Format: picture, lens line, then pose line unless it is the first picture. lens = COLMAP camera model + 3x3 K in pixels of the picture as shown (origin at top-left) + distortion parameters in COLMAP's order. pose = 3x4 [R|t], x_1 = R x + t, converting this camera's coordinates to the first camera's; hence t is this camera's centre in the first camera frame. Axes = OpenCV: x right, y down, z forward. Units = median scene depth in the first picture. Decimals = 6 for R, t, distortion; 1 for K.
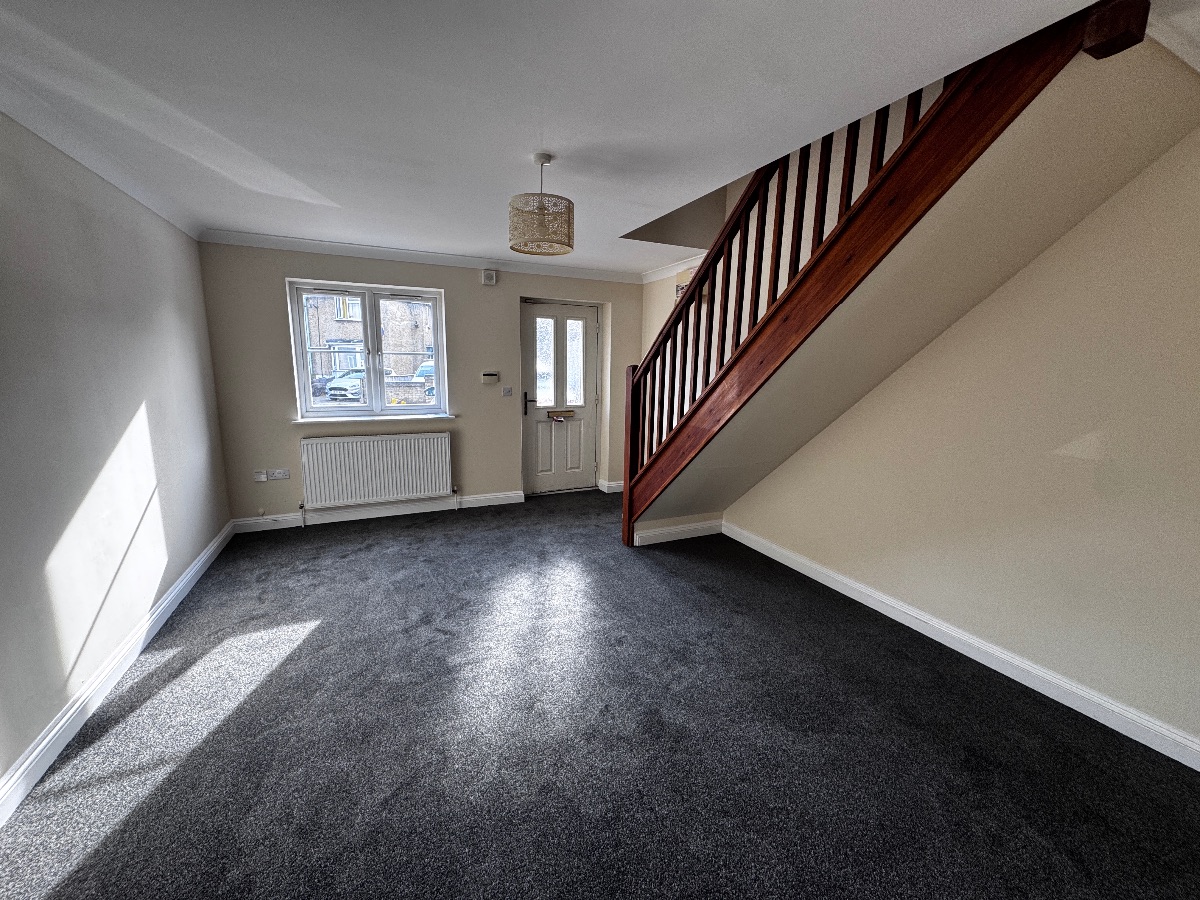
lens RADIAL K [[481.6, 0, 603.8], [0, 481.6, 448.8], [0, 0, 1]] dist [-0.000313, 0.000277]
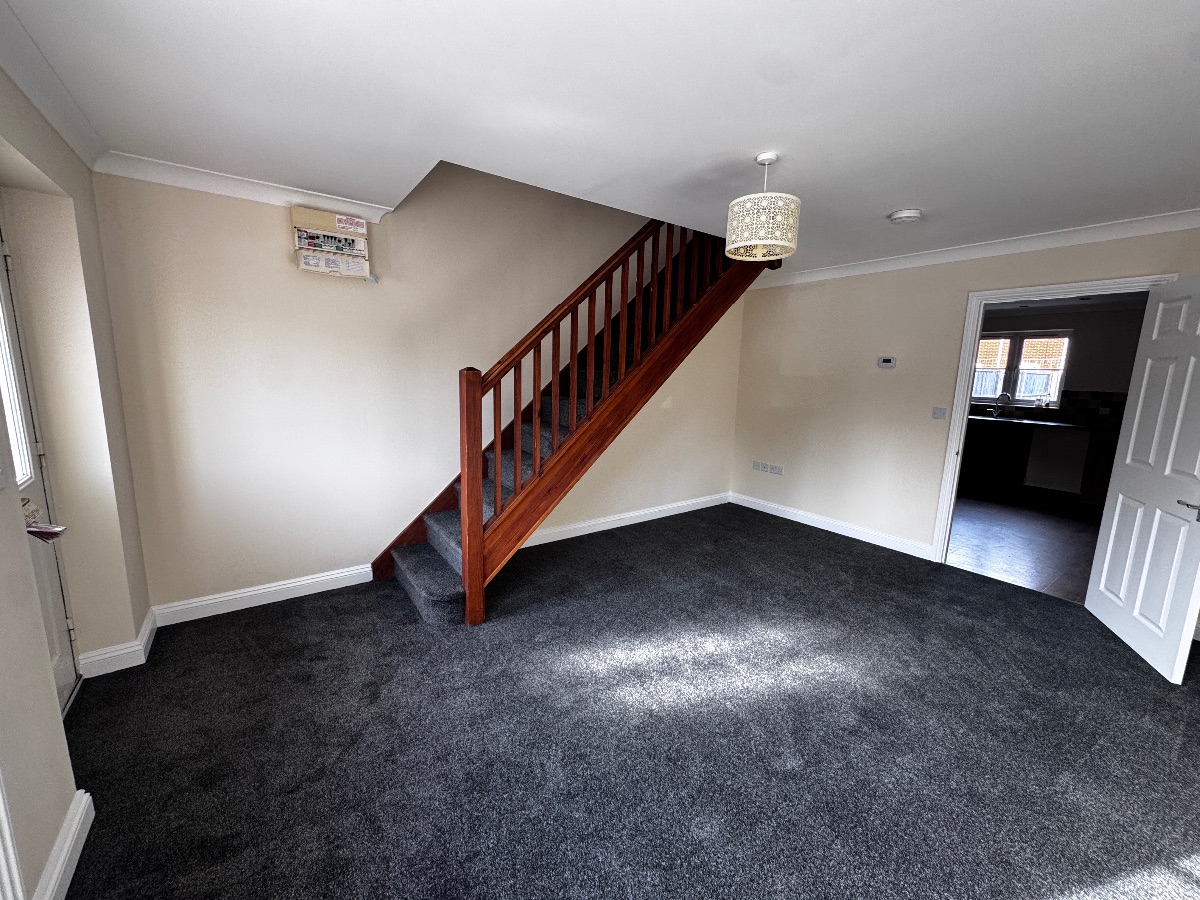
lens RADIAL K [[481.6, 0, 603.8], [0, 481.6, 448.8], [0, 0, 1]] dist [-0.000313, 0.000277]
pose [[-0.200763, -0.178778, 0.963189, -0.844894], [0.151909, 0.965633, 0.210895, -0.230941], [-0.967790, 0.188657, -0.166705, 1.190375]]
